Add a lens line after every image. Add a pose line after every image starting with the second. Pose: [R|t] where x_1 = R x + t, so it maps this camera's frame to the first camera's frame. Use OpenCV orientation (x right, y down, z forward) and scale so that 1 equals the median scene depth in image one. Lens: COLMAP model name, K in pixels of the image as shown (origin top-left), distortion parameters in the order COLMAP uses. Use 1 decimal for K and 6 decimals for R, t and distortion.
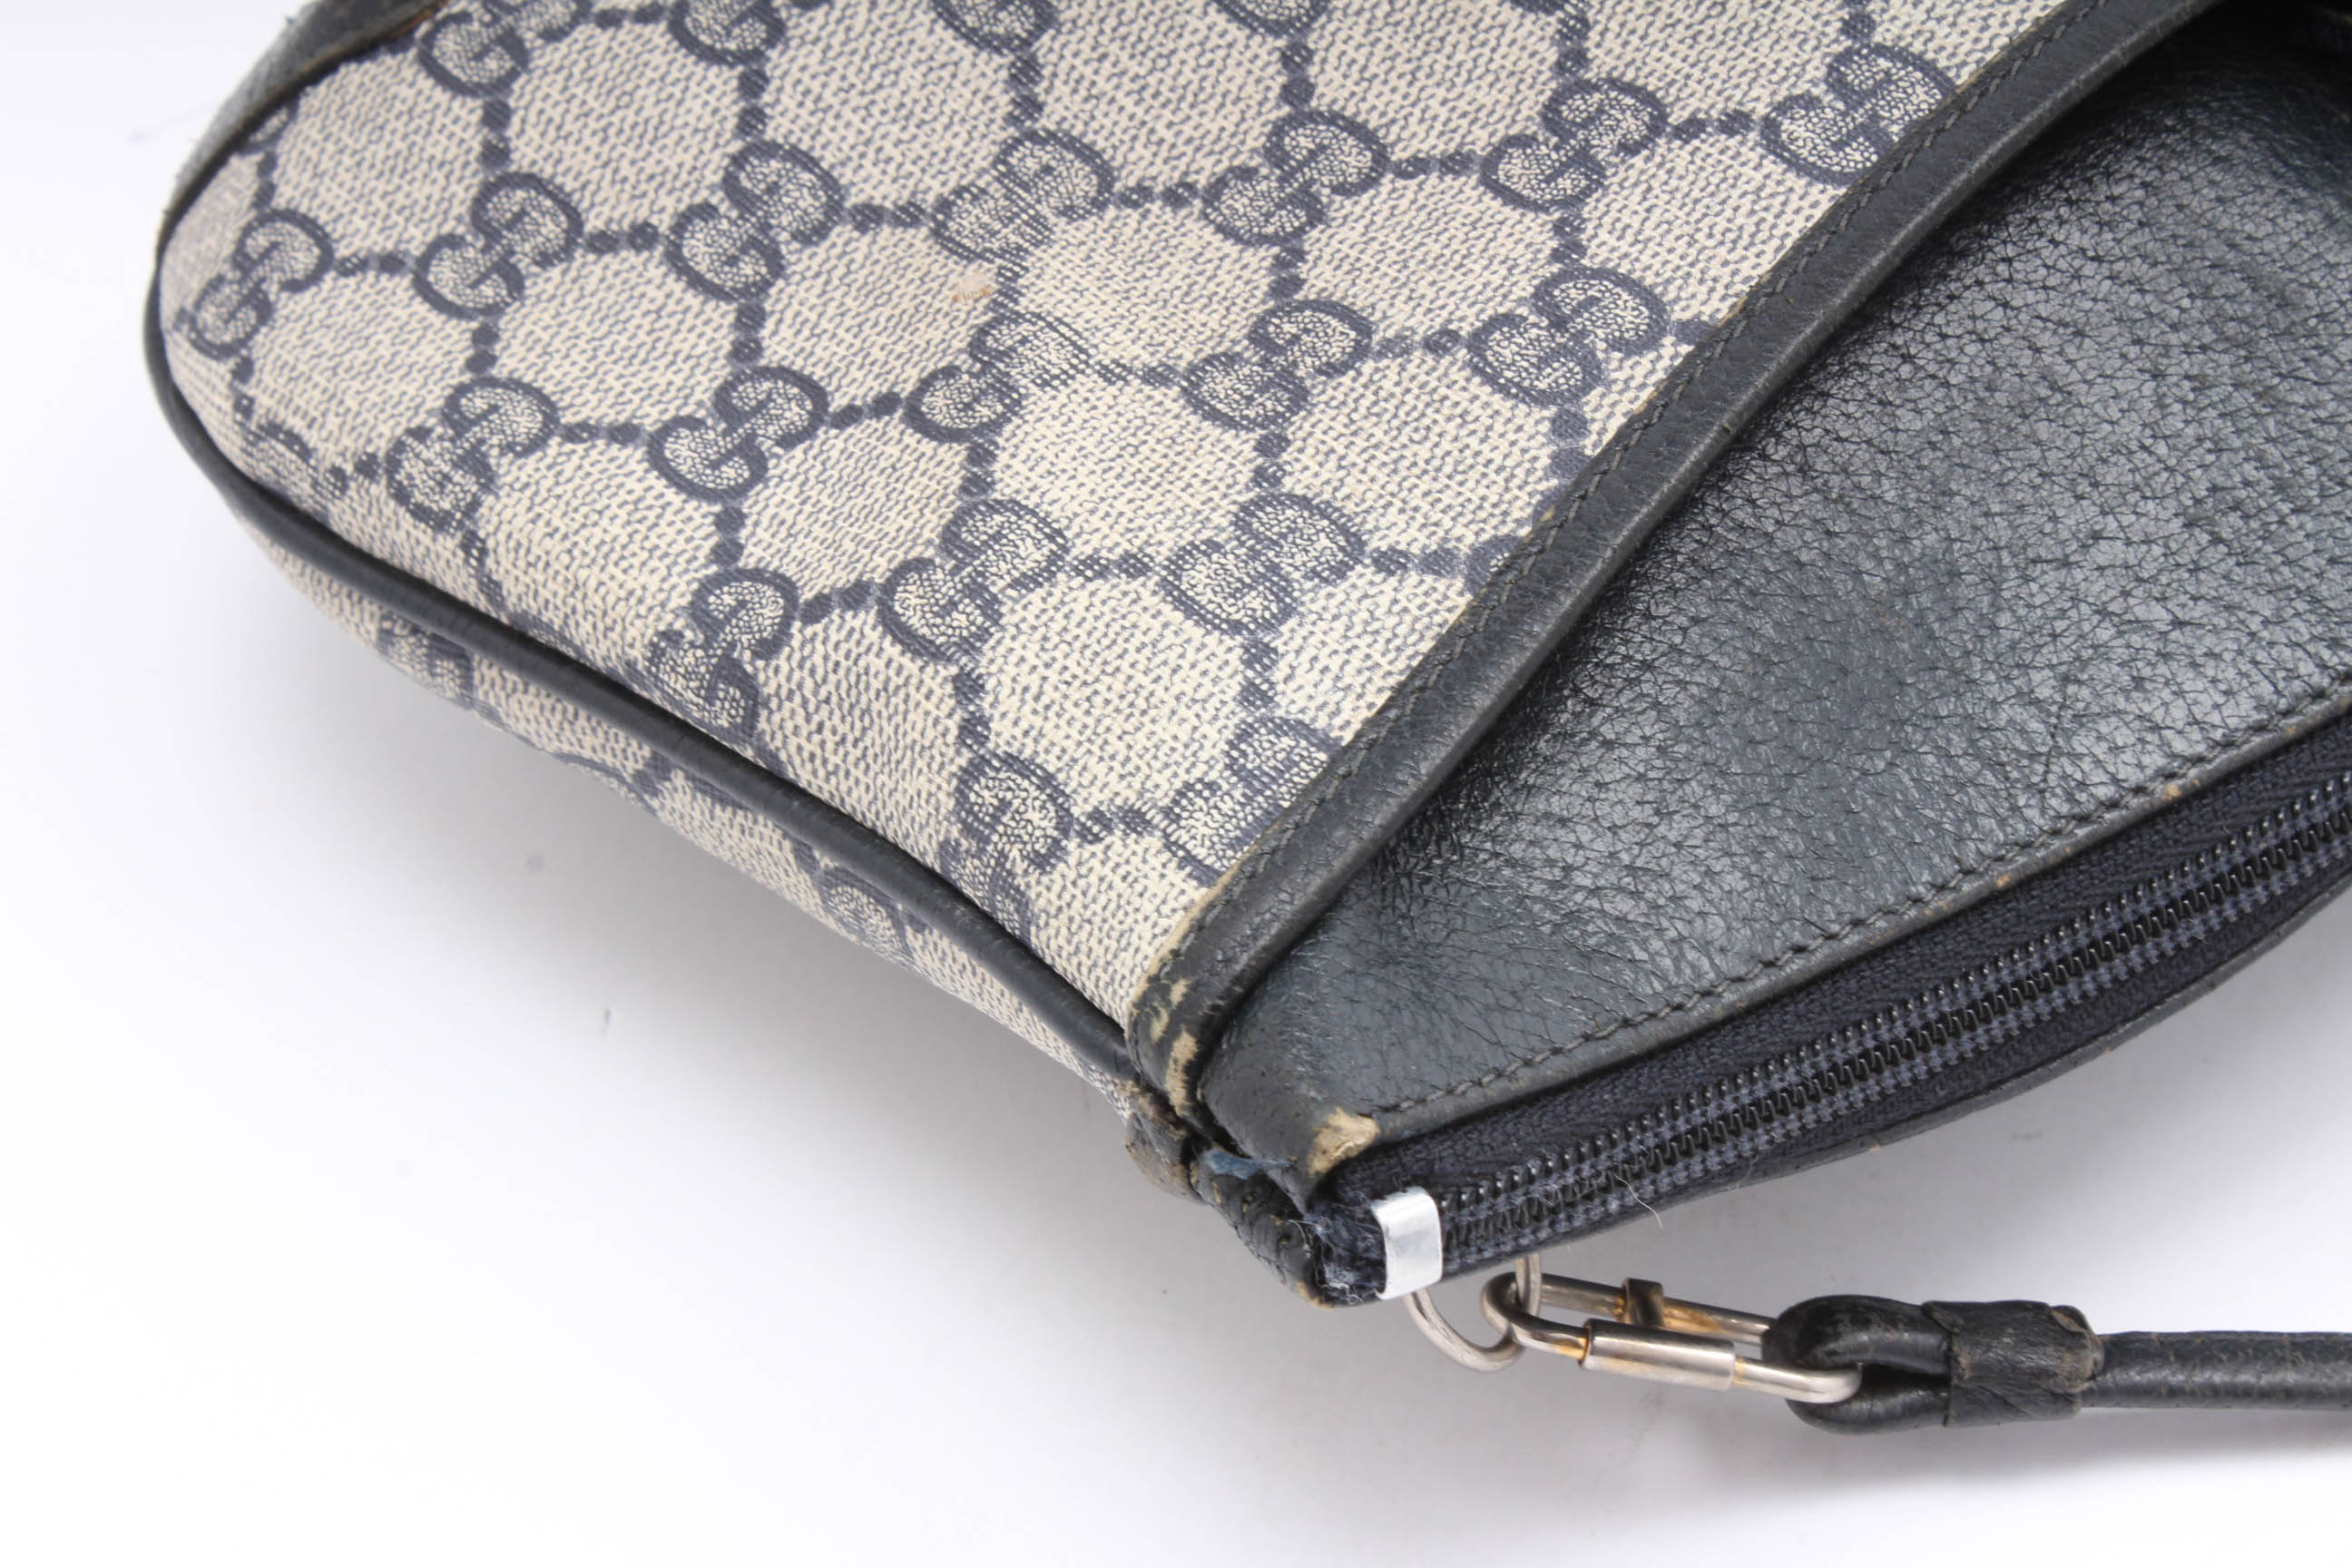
lens RADIAL K [[5513.1, 0, 1179.9], [0, 5513.1, 809.0], [0, 0, 1]] dist [0.052882, 0.256199]
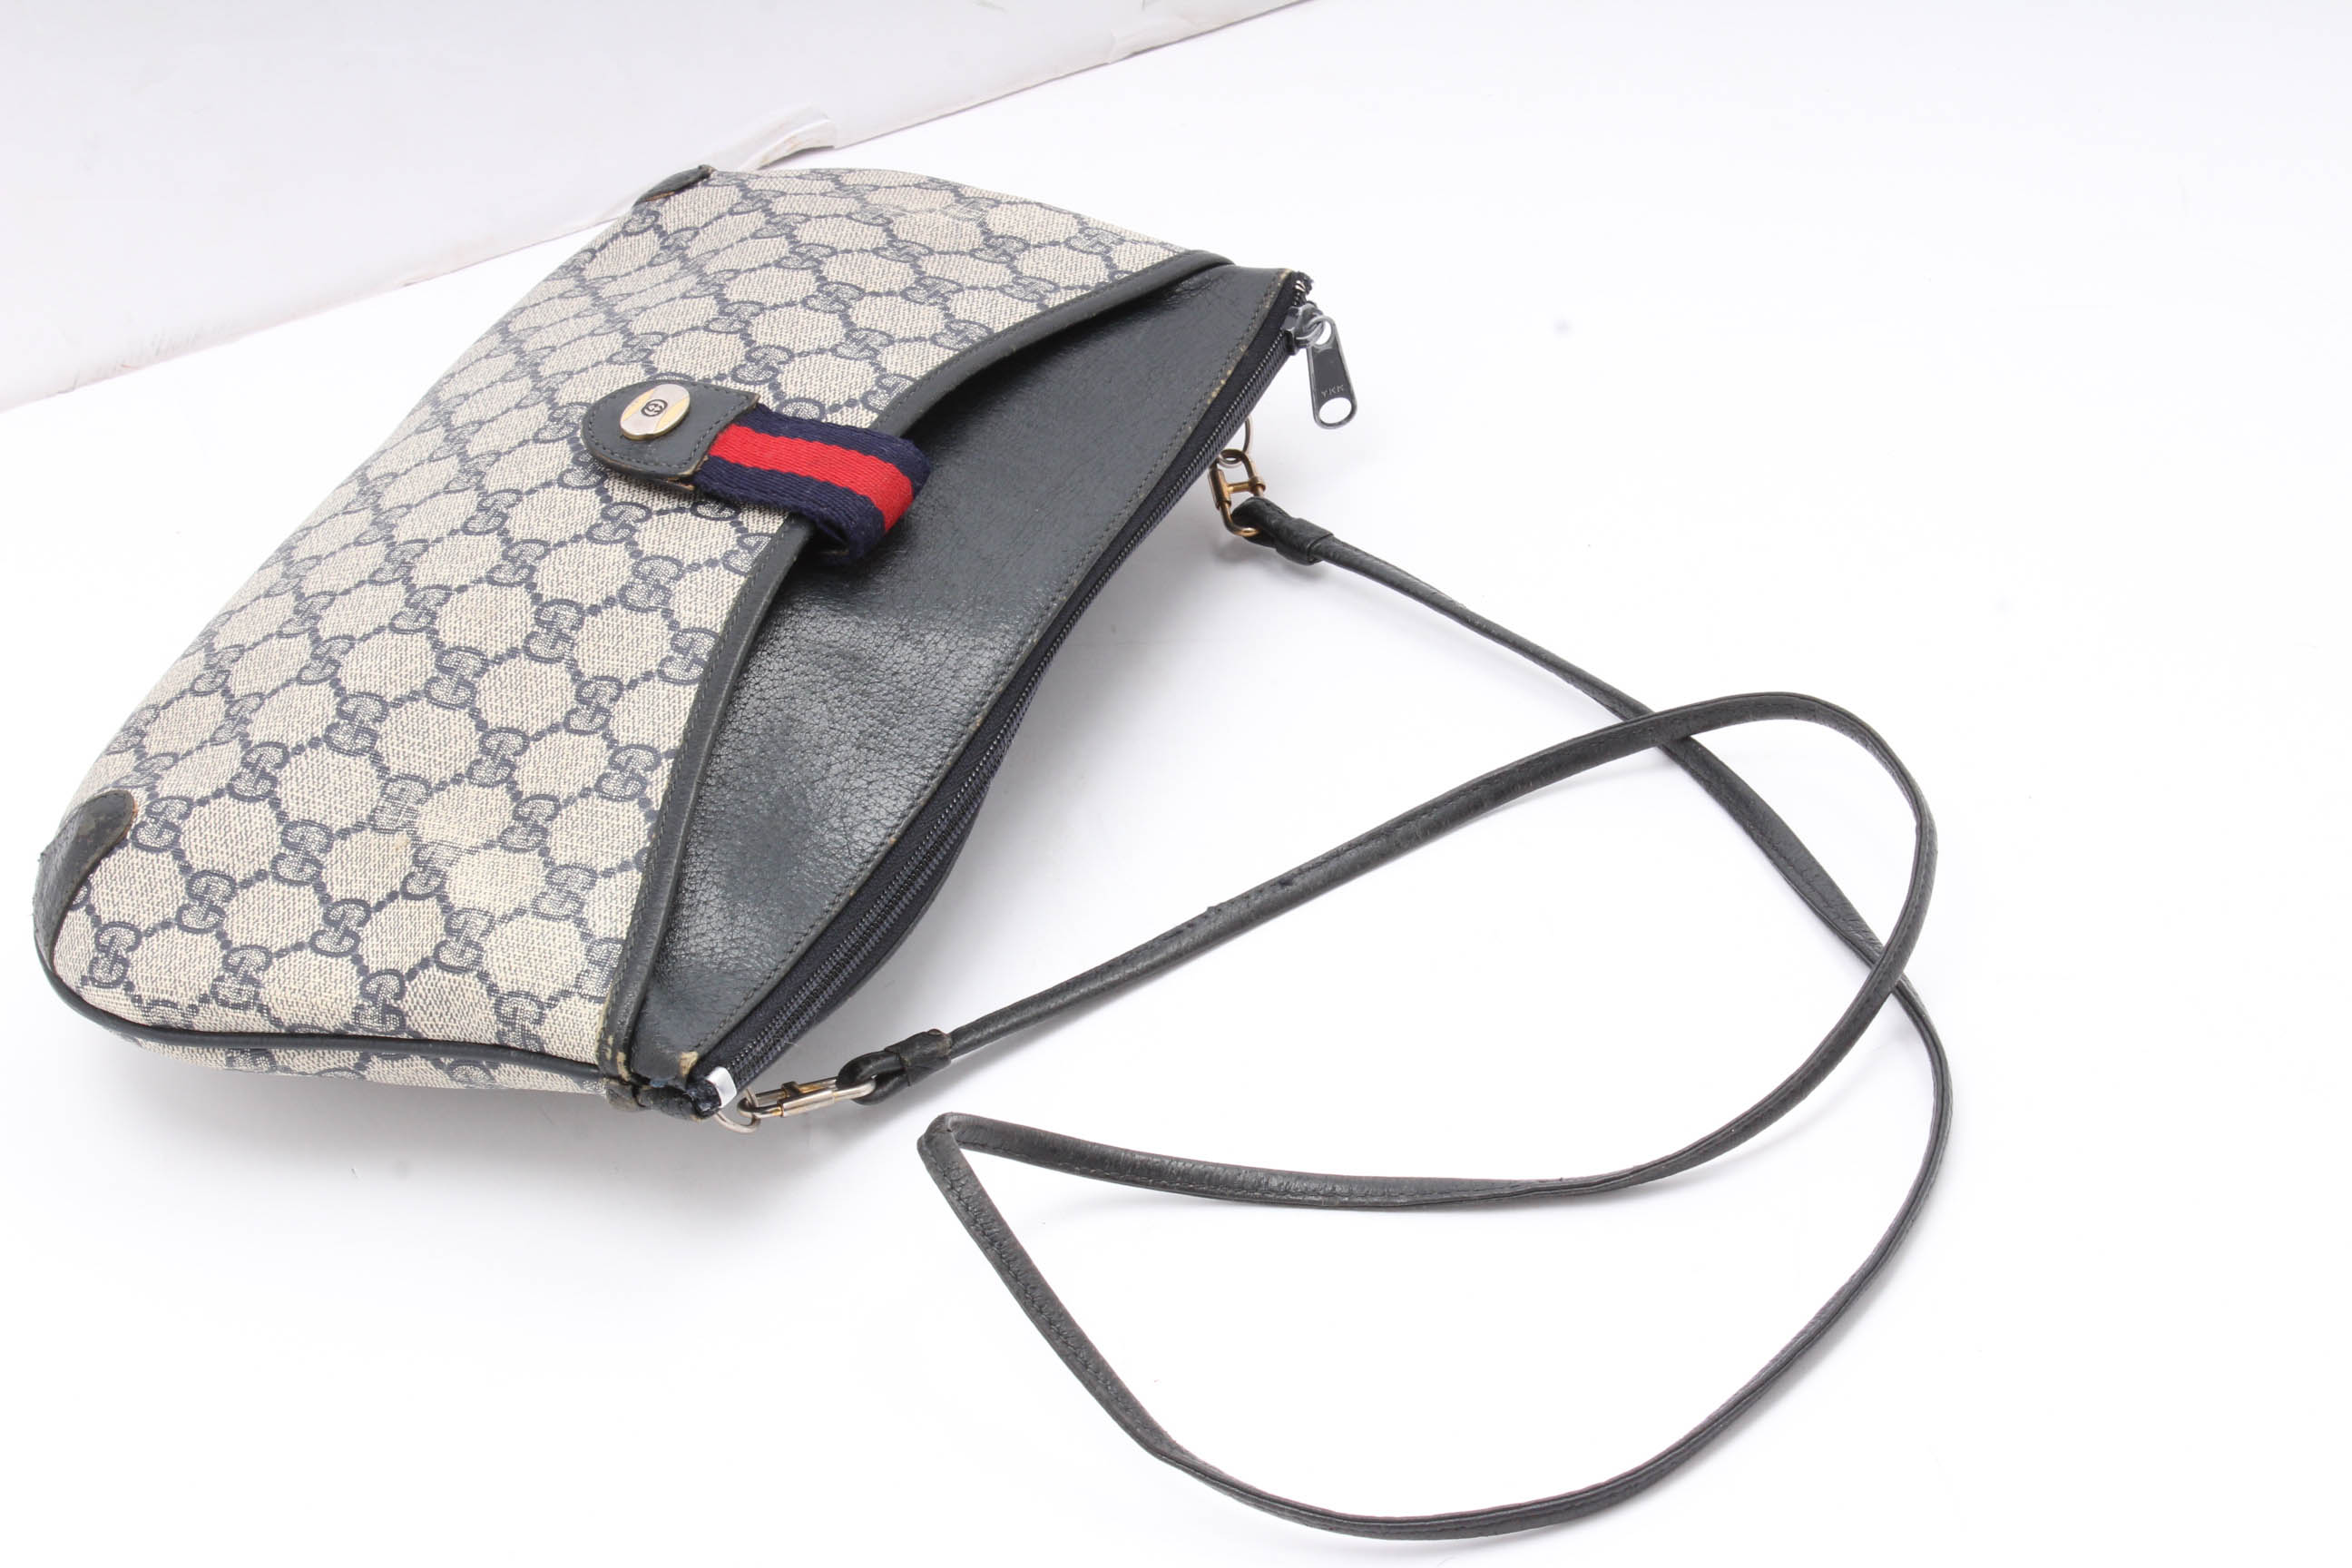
lens RADIAL K [[5065.8, 0, 1176.0], [0, 5065.8, 784.0], [0, 0, 1]] dist [-0.004910, -0.018617]
pose [[0.884578, -0.387149, 0.260072, -0.337666], [0.397176, 0.917618, 0.015081, -0.010607], [-0.244485, 0.089954, 0.965472, -1.459322]]
